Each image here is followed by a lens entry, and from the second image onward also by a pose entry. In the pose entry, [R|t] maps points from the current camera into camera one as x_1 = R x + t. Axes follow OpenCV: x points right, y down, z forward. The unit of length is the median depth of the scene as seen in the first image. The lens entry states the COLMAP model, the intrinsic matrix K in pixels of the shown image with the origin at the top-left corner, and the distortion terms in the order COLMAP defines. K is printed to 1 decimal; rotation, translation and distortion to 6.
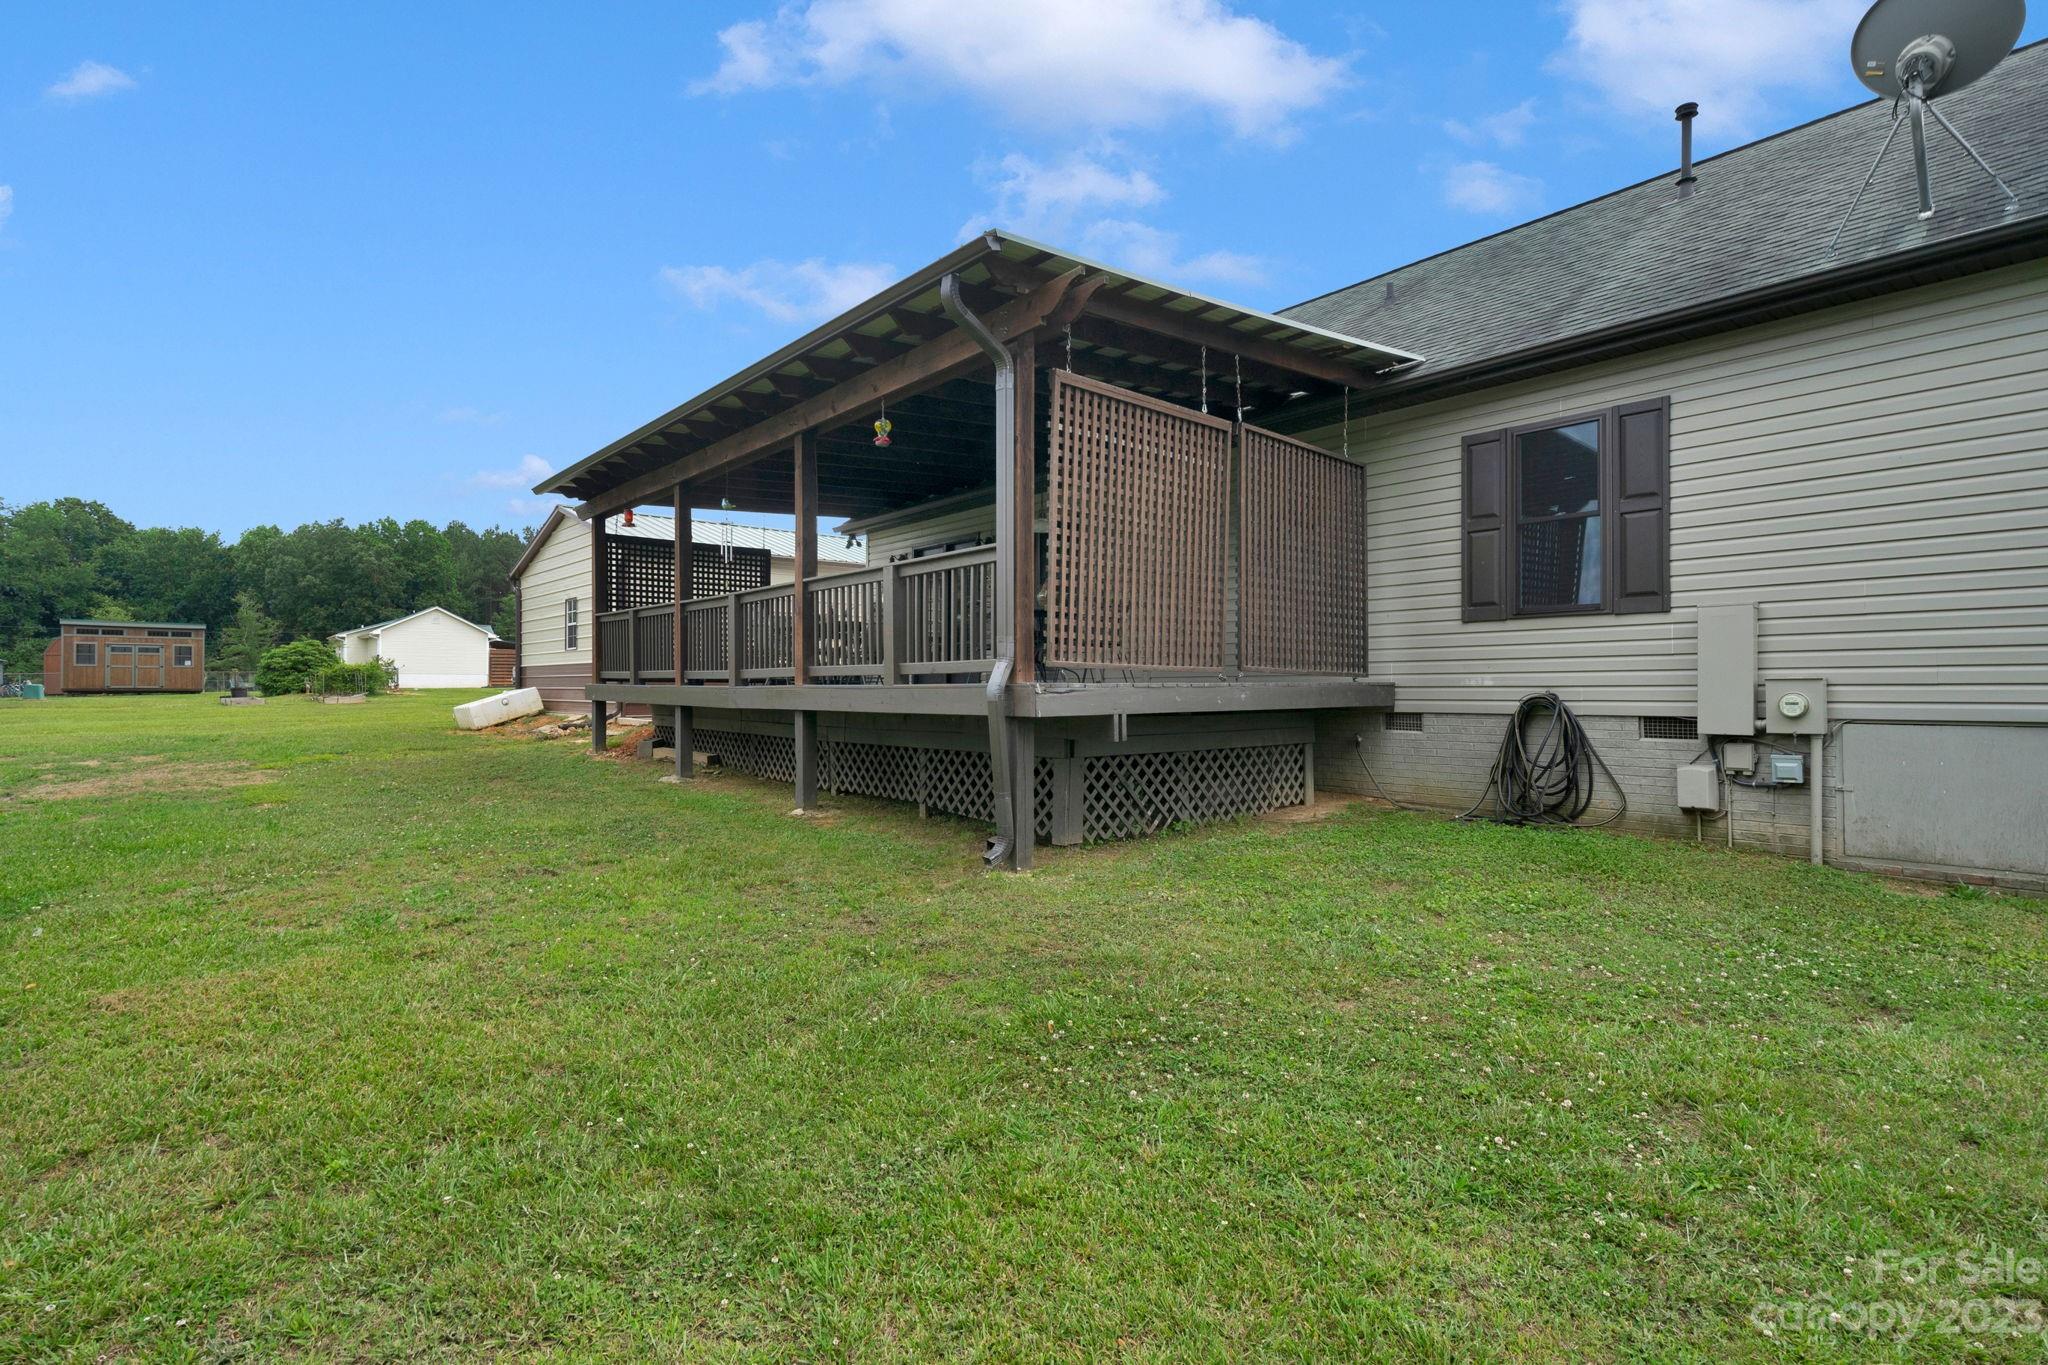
lens RADIAL K [[1123.5, 0, 946.4], [0, 1123.5, 683.5], [0, 0, 1]] dist [0.001463, -0.000222]
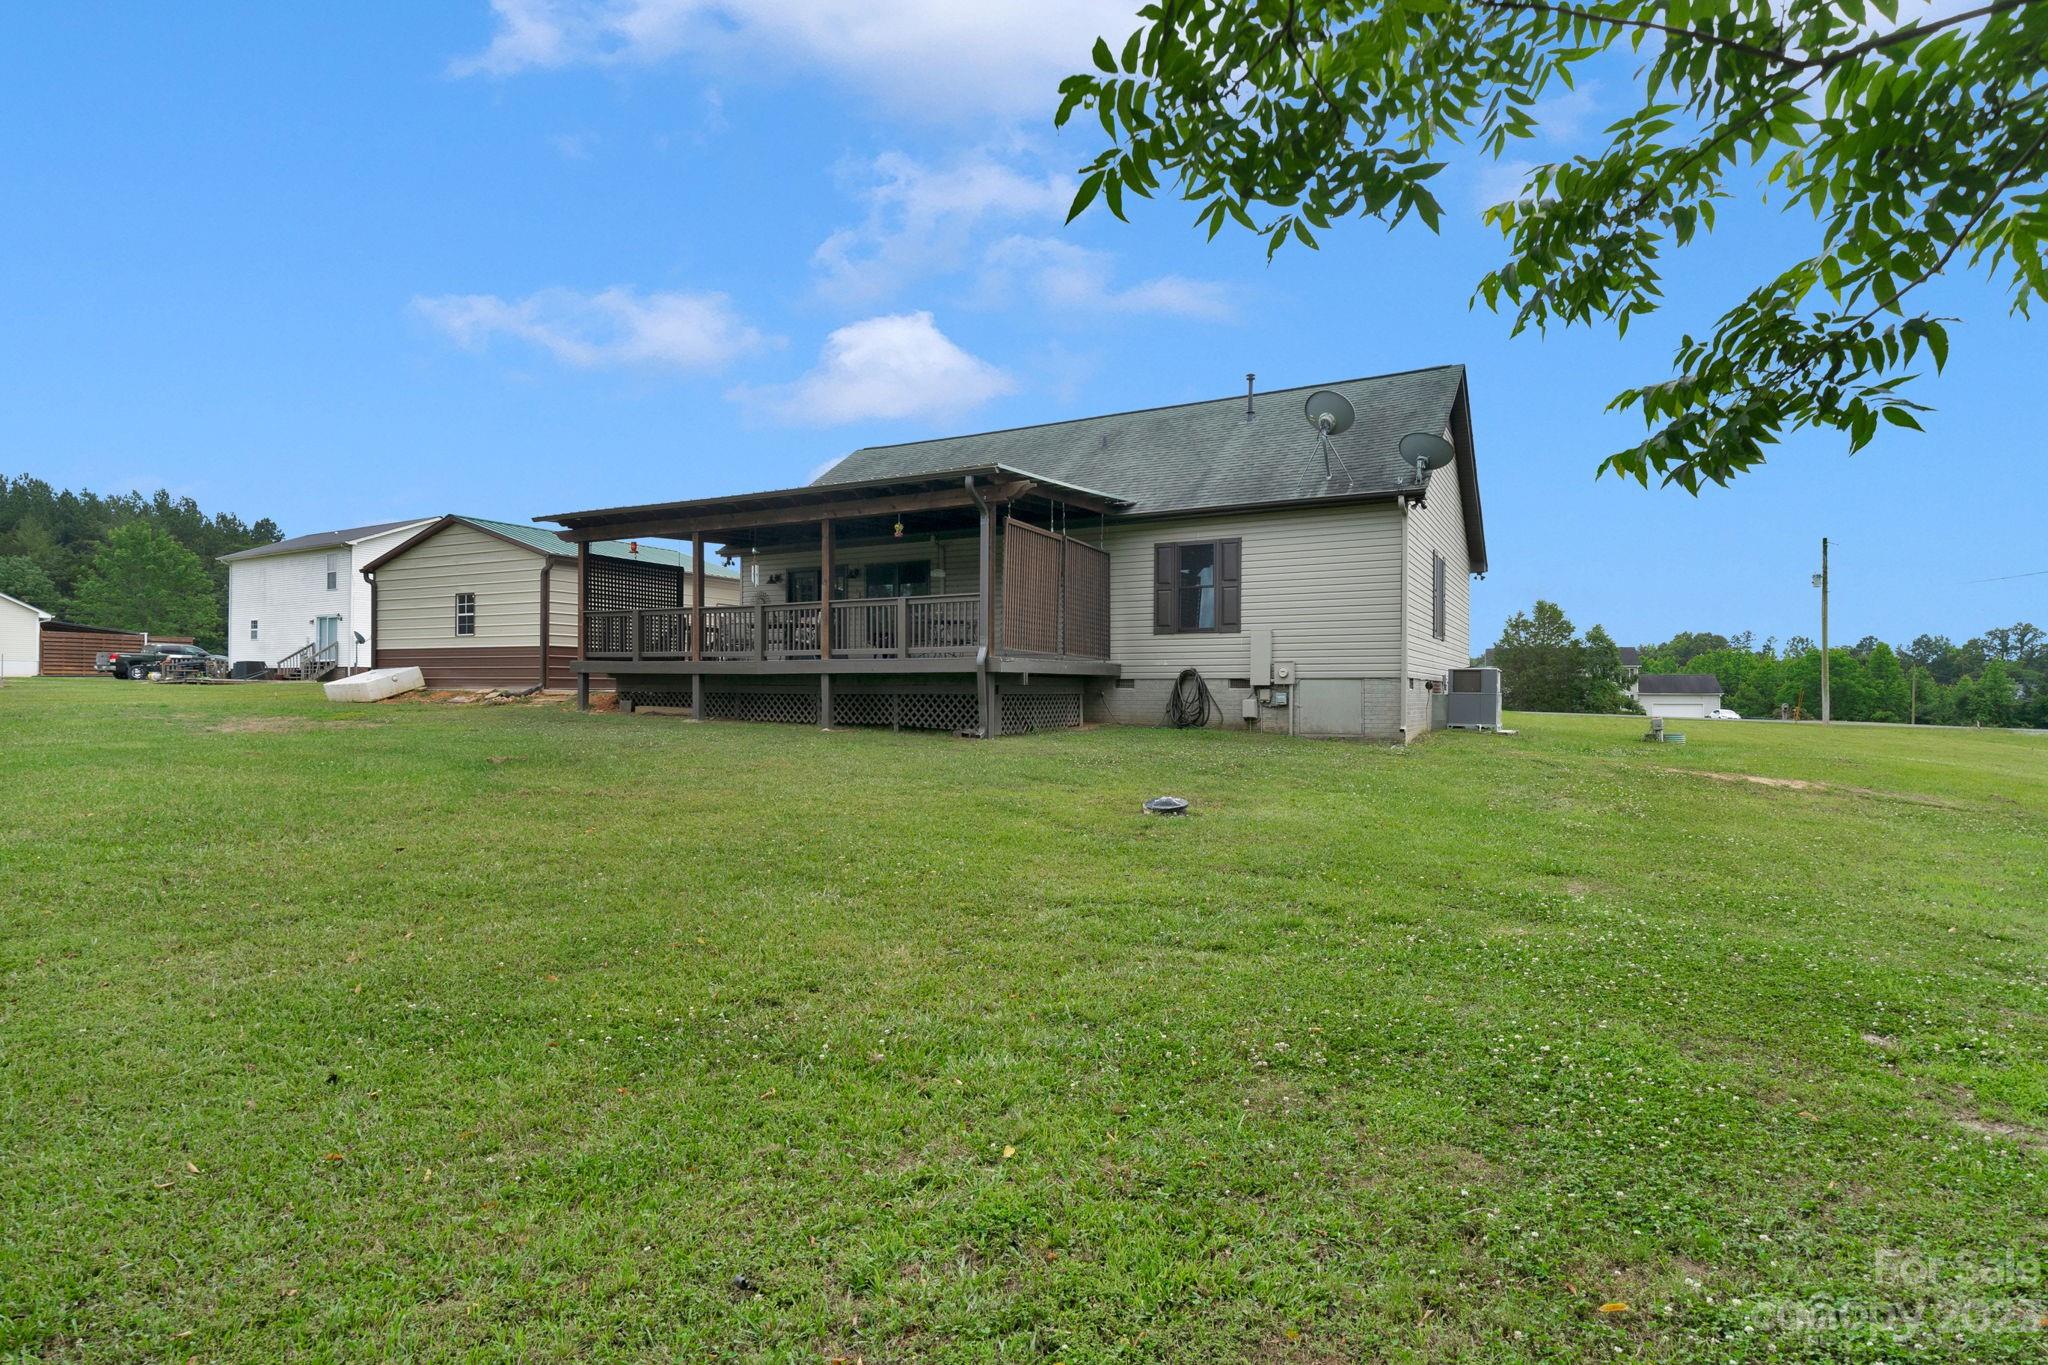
lens RADIAL K [[1232.6, 0, 1017.7], [0, 1232.6, 689.0], [0, 0, 1]] dist [0.002197, 0.000269]
pose [[0.925110, 0.008975, 0.379593, -0.678188], [-0.009349, 0.999956, -0.000860, 0.054099], [-0.379584, -0.002753, 0.925153, -1.072001]]
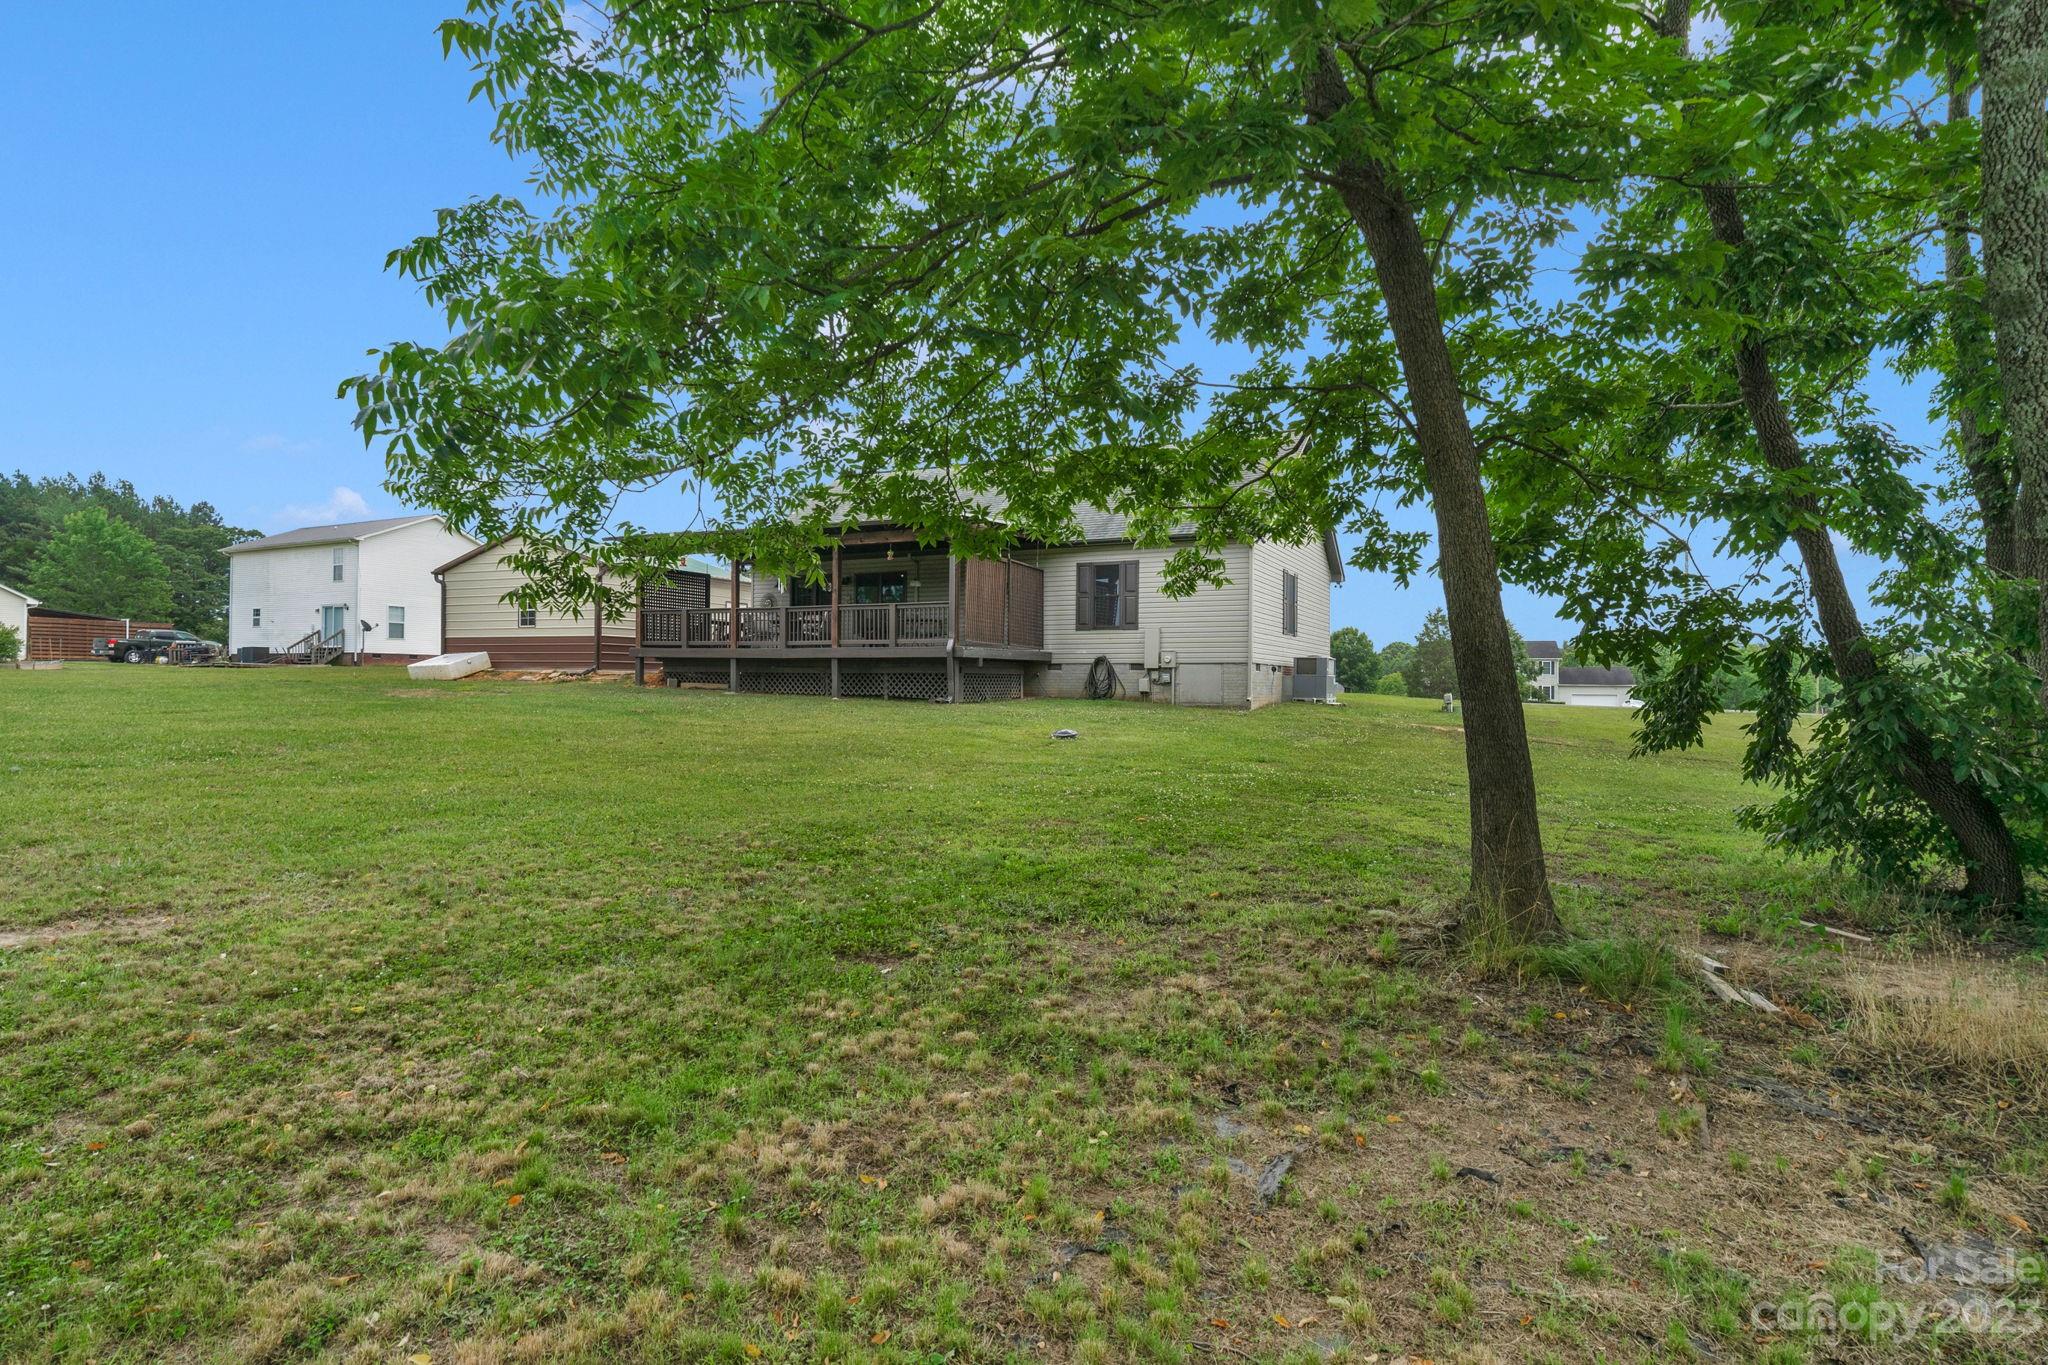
lens RADIAL K [[1308.0, 0, 1024.0], [0, 1308.0, 682.5], [0, 0, 1]] dist [0.002619, 0.000860]
pose [[0.908157, 0.012744, 0.418436, -1.089508], [-0.013791, 0.999905, -0.000522, 0.084004], [-0.418402, -0.005297, 0.908246, -2.032460]]
